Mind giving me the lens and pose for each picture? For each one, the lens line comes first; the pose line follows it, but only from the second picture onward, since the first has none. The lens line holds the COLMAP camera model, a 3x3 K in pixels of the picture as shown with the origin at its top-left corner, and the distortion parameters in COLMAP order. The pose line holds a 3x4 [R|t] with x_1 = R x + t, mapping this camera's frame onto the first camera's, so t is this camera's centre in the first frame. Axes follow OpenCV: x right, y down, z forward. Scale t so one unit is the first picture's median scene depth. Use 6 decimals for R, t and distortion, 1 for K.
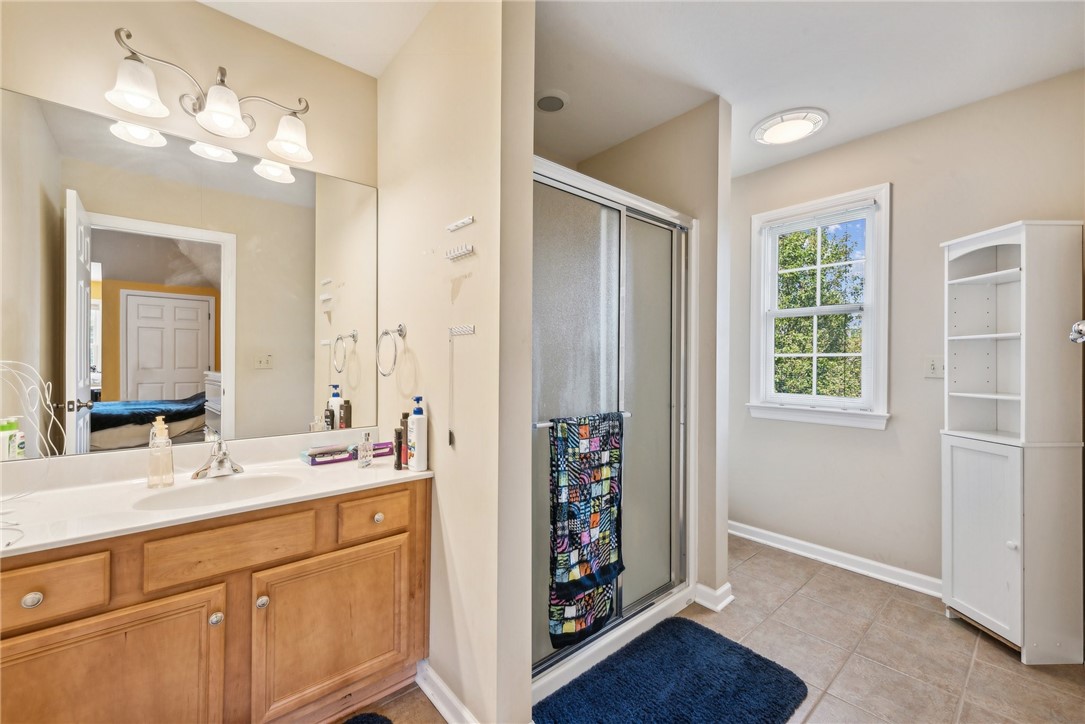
lens RADIAL K [[445.1, 0, 542.8], [0, 445.1, 361.0], [0, 0, 1]] dist [0.000556, 0.000018]
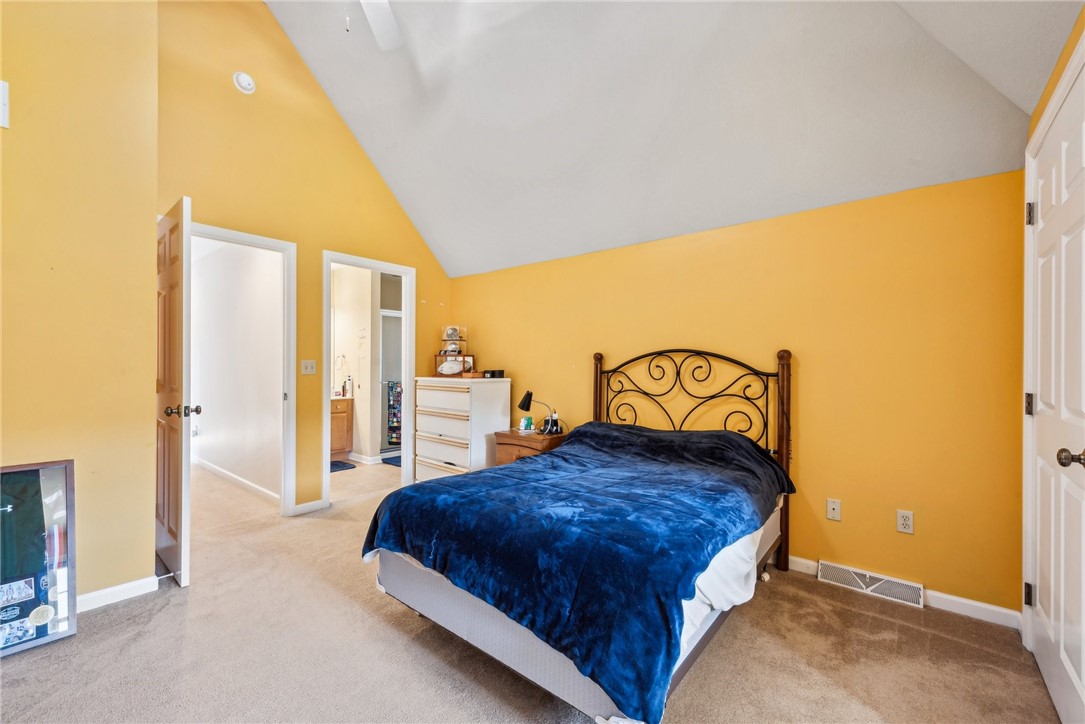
lens RADIAL K [[445.1, 0, 542.3], [0, 445.1, 363.7], [0, 0, 1]] dist [0.000556, 0.000018]
pose [[0.988404, 0.000514, 0.151844, 0.705903], [-0.000557, 1.000000, 0.000237, -0.015780], [-0.151844, -0.000319, 0.988404, -2.760775]]
